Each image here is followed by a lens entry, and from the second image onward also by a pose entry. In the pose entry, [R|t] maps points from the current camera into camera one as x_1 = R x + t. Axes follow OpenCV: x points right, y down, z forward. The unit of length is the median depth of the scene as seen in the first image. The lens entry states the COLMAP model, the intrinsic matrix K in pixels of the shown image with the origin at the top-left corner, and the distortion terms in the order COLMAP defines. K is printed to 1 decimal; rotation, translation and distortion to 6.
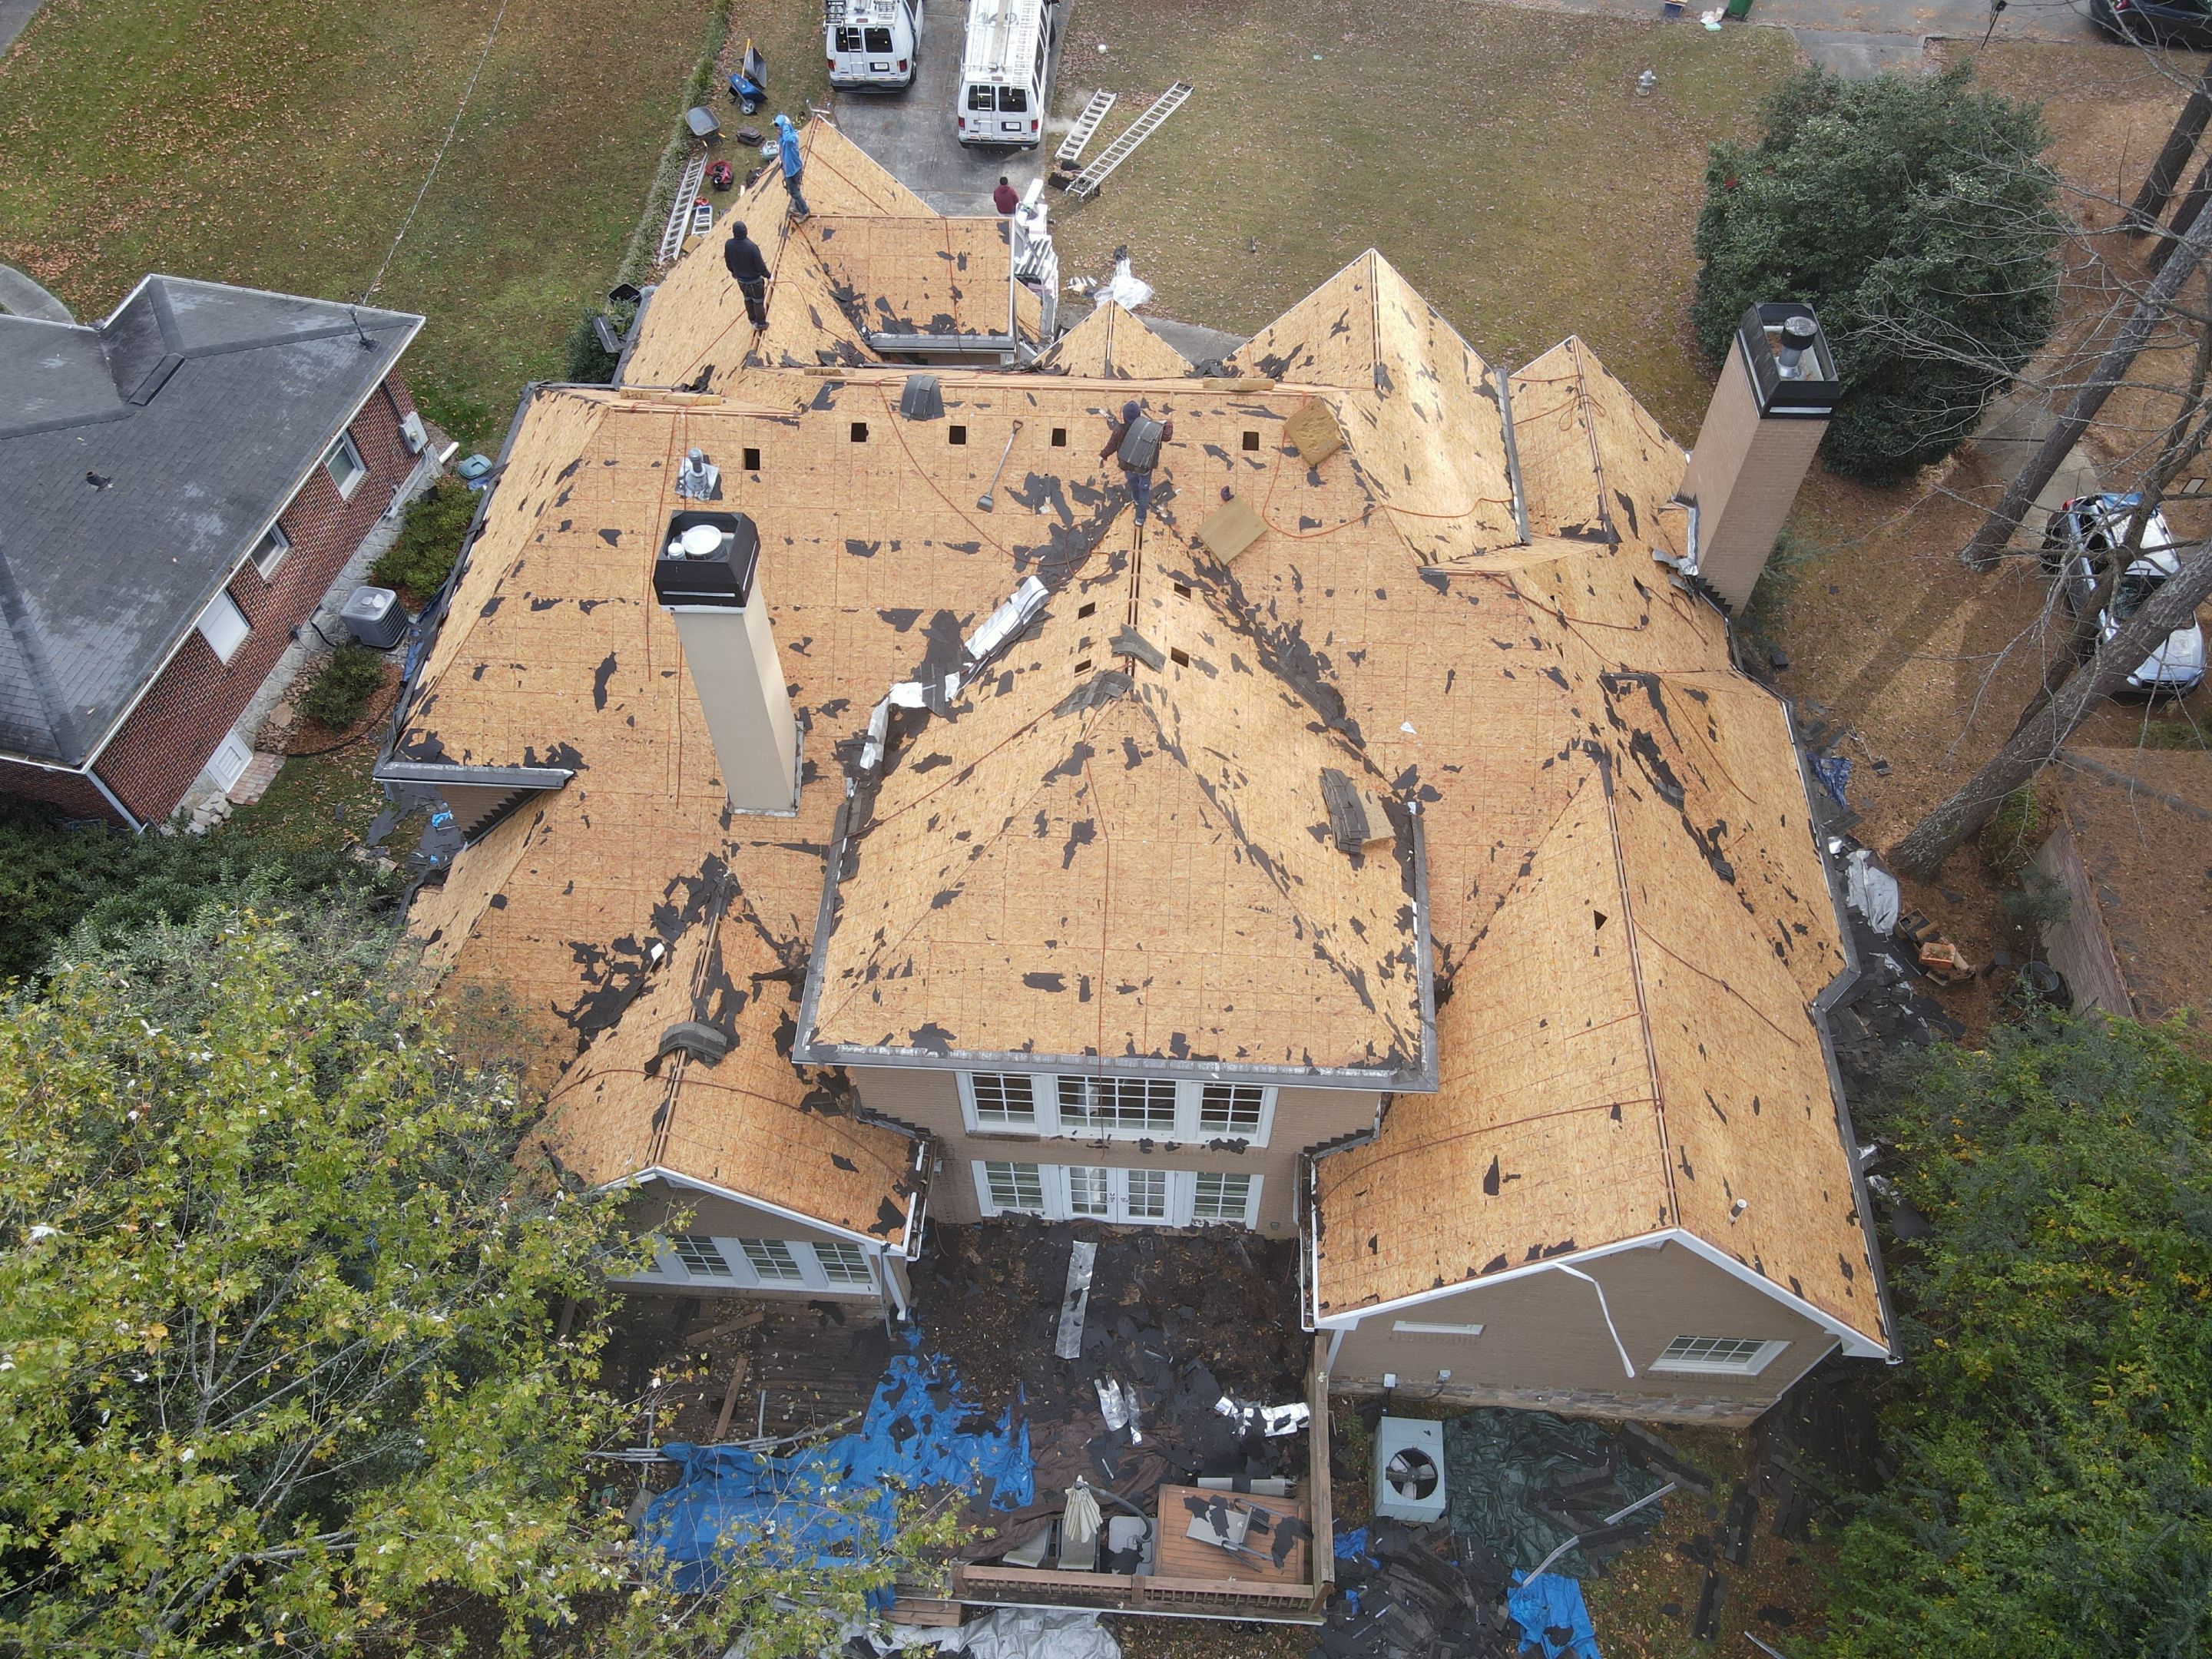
lens RADIAL K [[1620.3, 0, 1112.9], [0, 1620.3, 819.3], [0, 0, 1]] dist [0.005736, 0.006616]
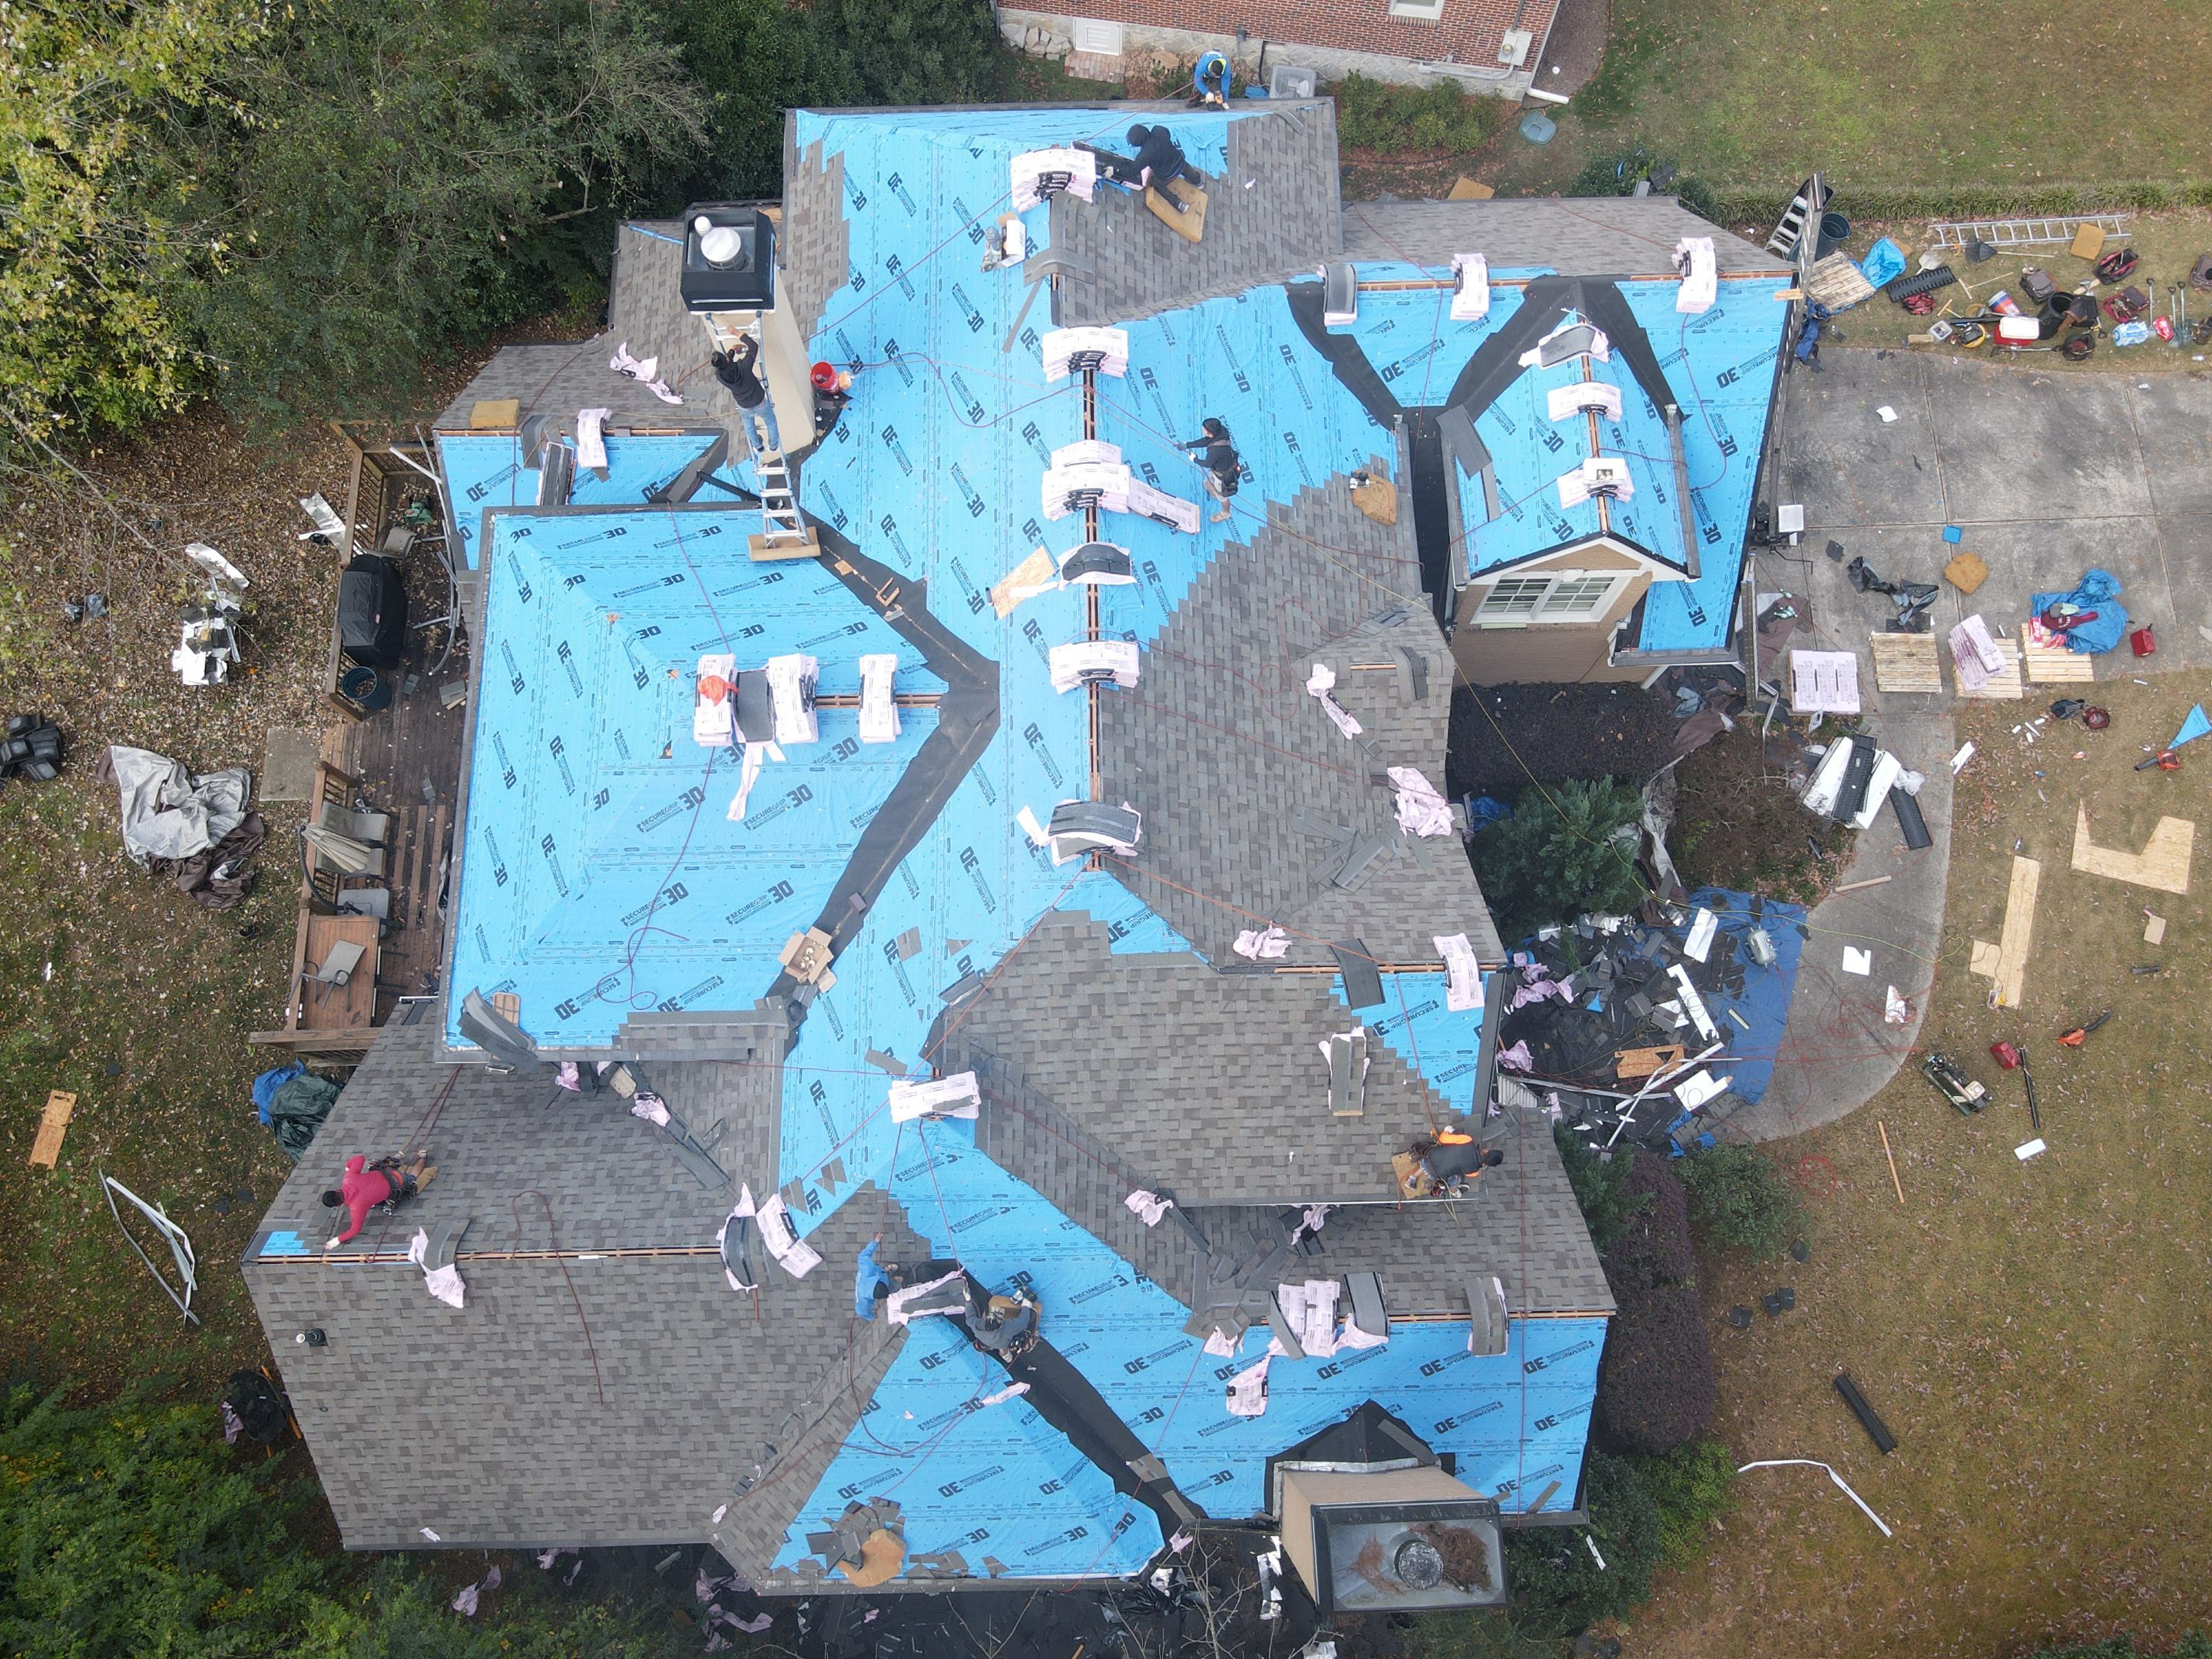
lens RADIAL K [[1620.3, 0, 1108.6], [0, 1620.3, 820.0], [0, 0, 1]] dist [0.005736, 0.006616]
pose [[0.073290, 0.963154, -0.258772, 0.245858], [-0.804617, 0.210410, 0.555264, -0.565678], [0.589253, 0.167517, 0.790391, 0.267344]]
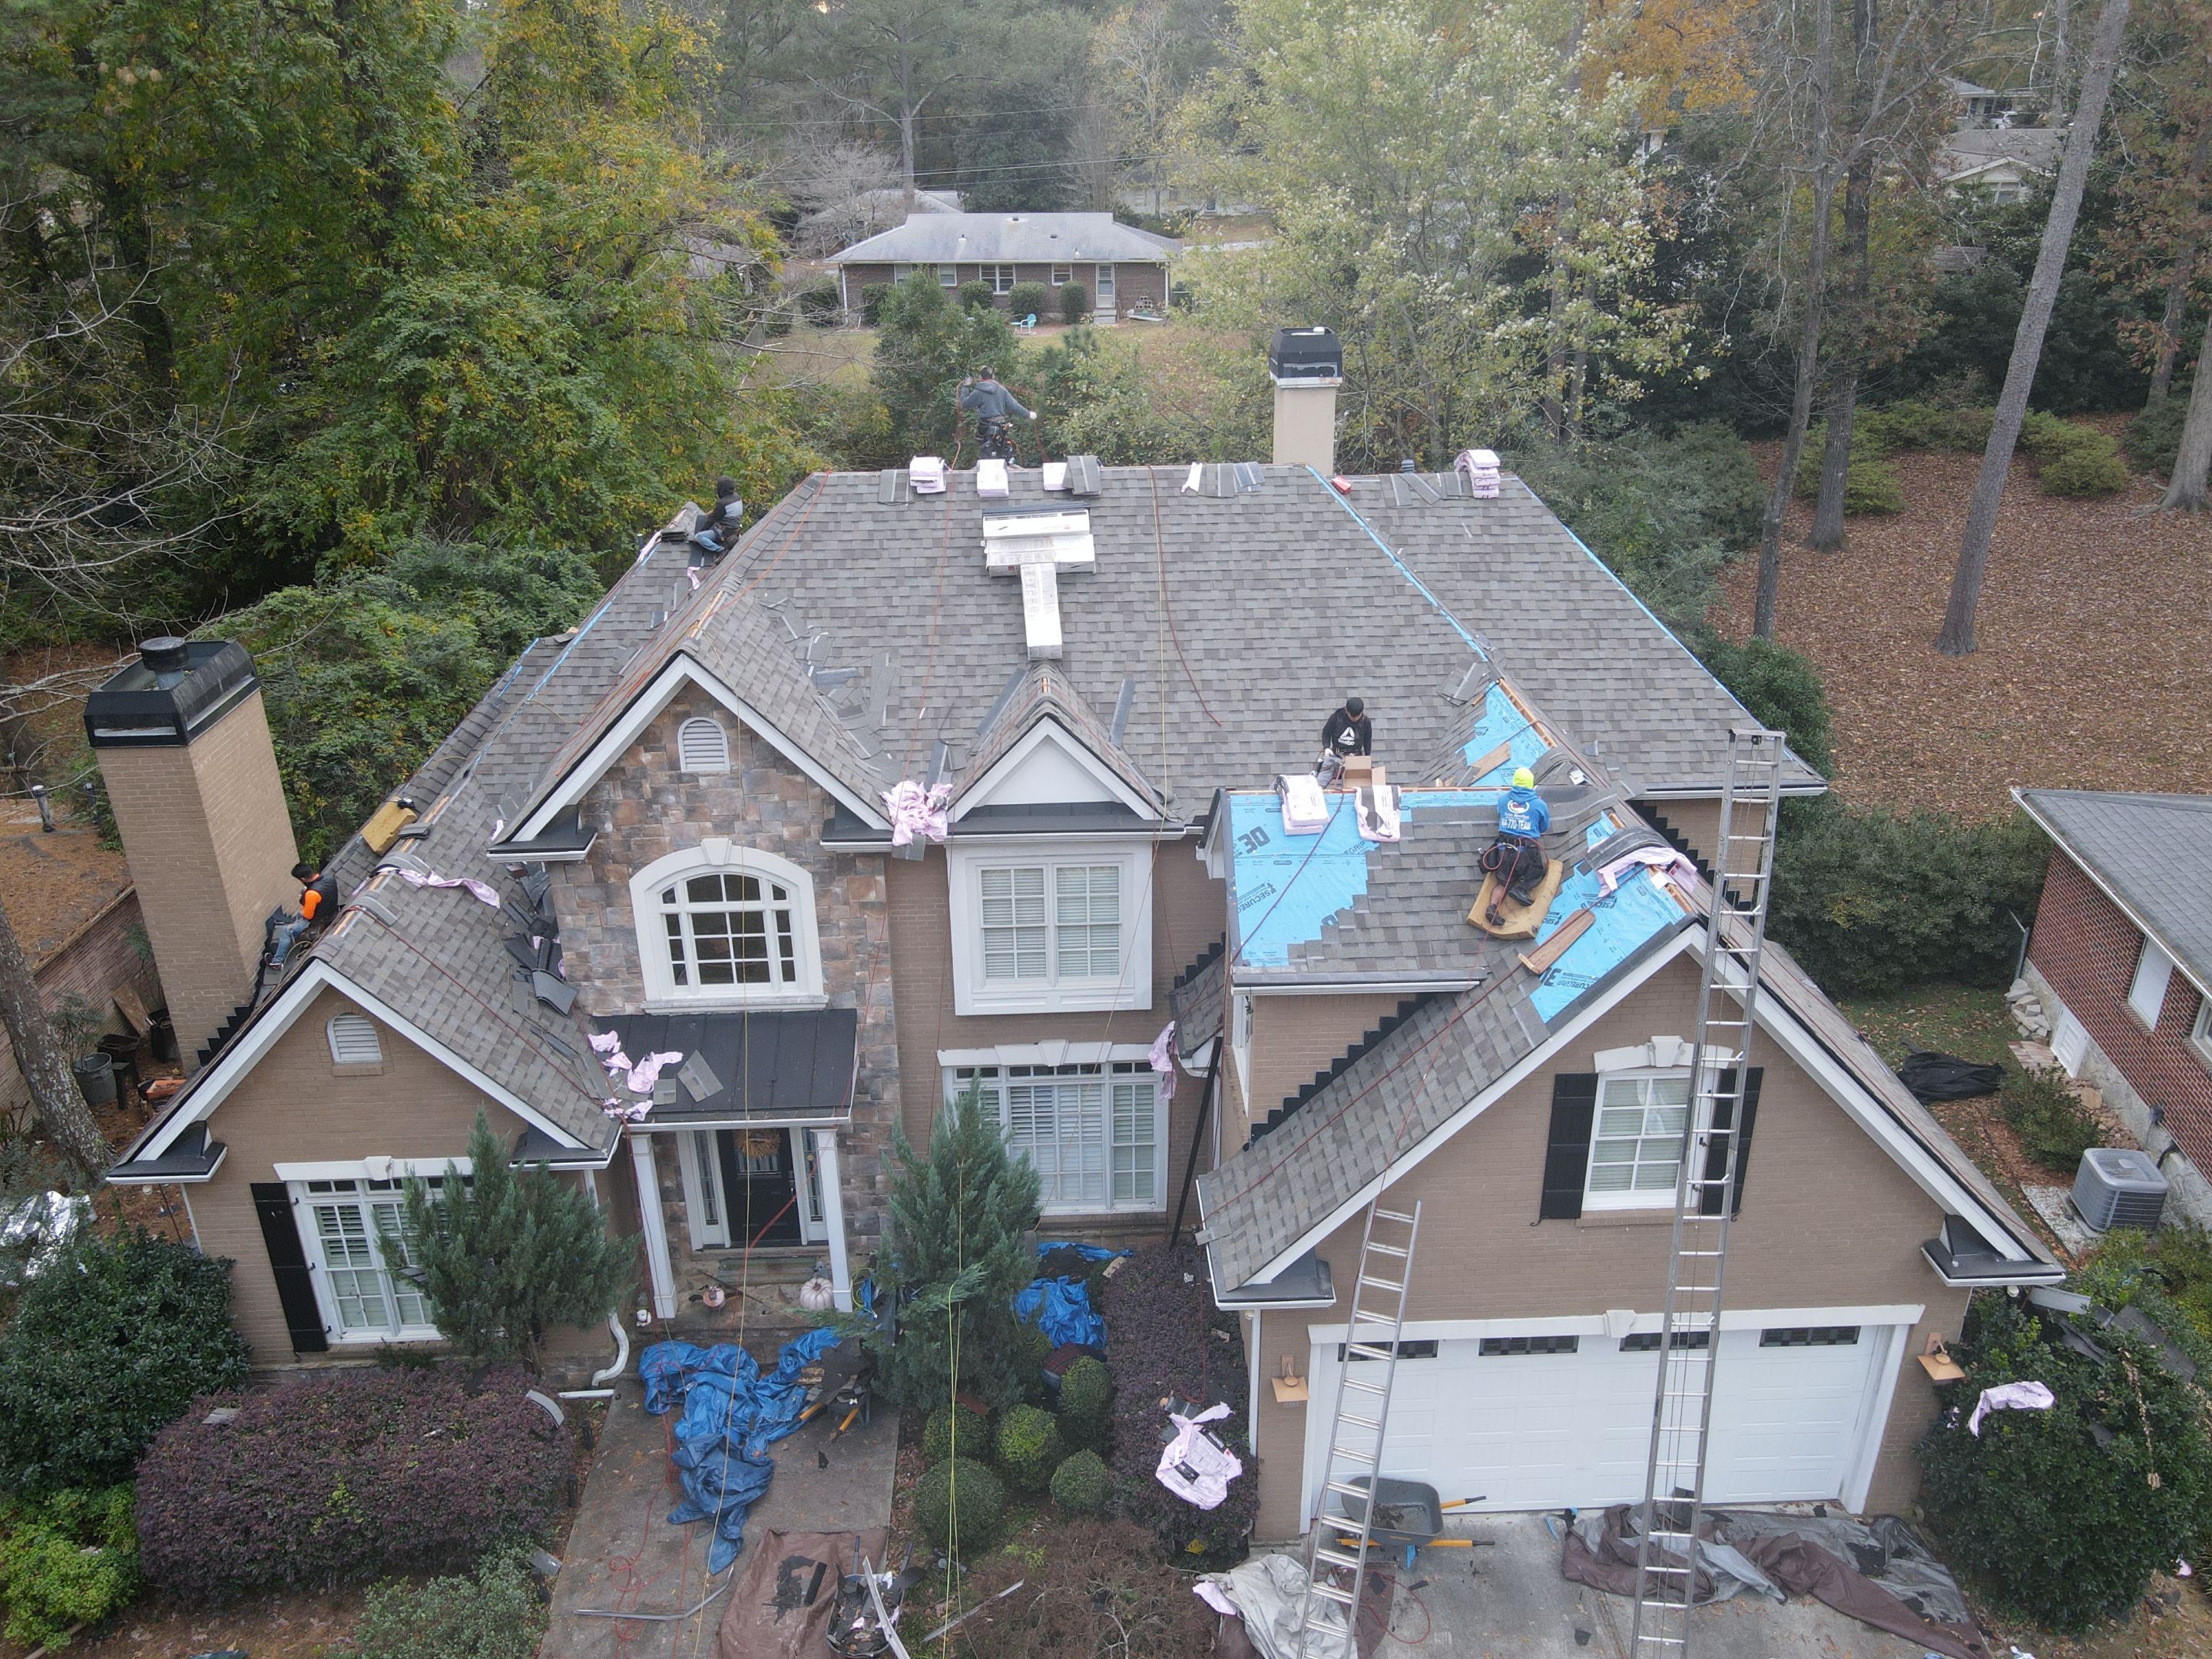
lens RADIAL K [[1620.3, 0, 1100.4], [0, 1620.3, 822.9], [0, 0, 1]] dist [0.005736, 0.006616]
pose [[-0.995409, 0.055333, -0.078099, 0.032602], [-0.065407, 0.202473, 0.977101, -0.939306], [0.069878, 0.977723, -0.197925, 1.102259]]
